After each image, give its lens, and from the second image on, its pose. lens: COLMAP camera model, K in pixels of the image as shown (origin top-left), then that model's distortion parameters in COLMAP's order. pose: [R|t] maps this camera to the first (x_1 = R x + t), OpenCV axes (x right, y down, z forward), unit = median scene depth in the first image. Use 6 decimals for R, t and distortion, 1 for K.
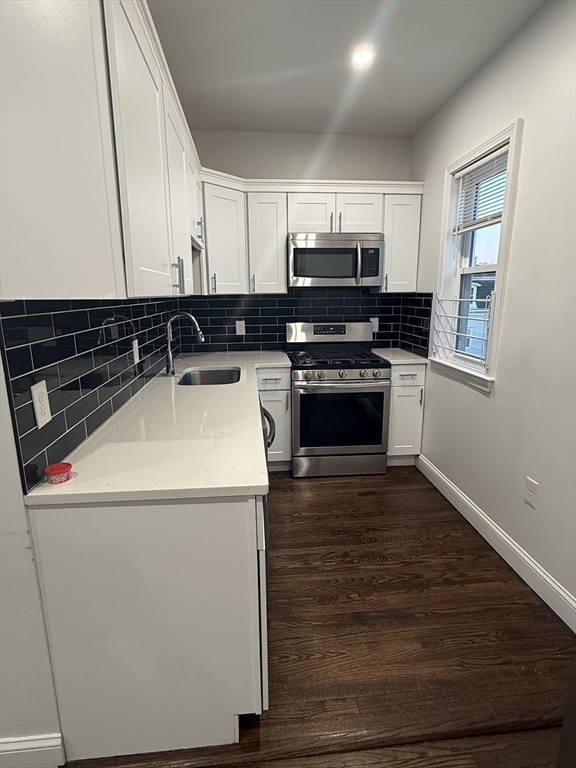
lens RADIAL K [[412.5, 0, 291.1], [0, 412.5, 383.8], [0, 0, 1]] dist [-0.001393, 0.000807]
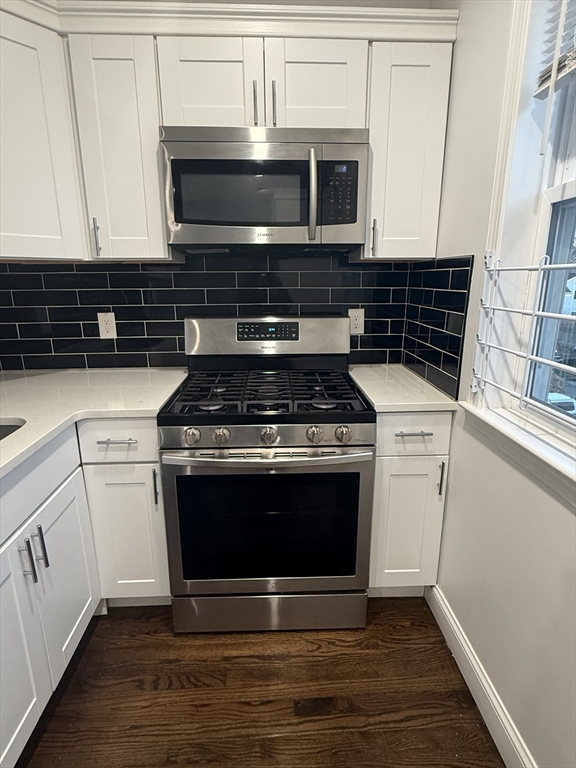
lens RADIAL K [[412.5, 0, 288.6], [0, 412.5, 380.8], [0, 0, 1]] dist [-0.001393, 0.000807]
pose [[0.998752, 0.016286, -0.047210, 0.162357], [-0.014767, 0.999367, 0.032351, -0.095110], [0.047707, -0.031614, 0.998361, 0.526521]]
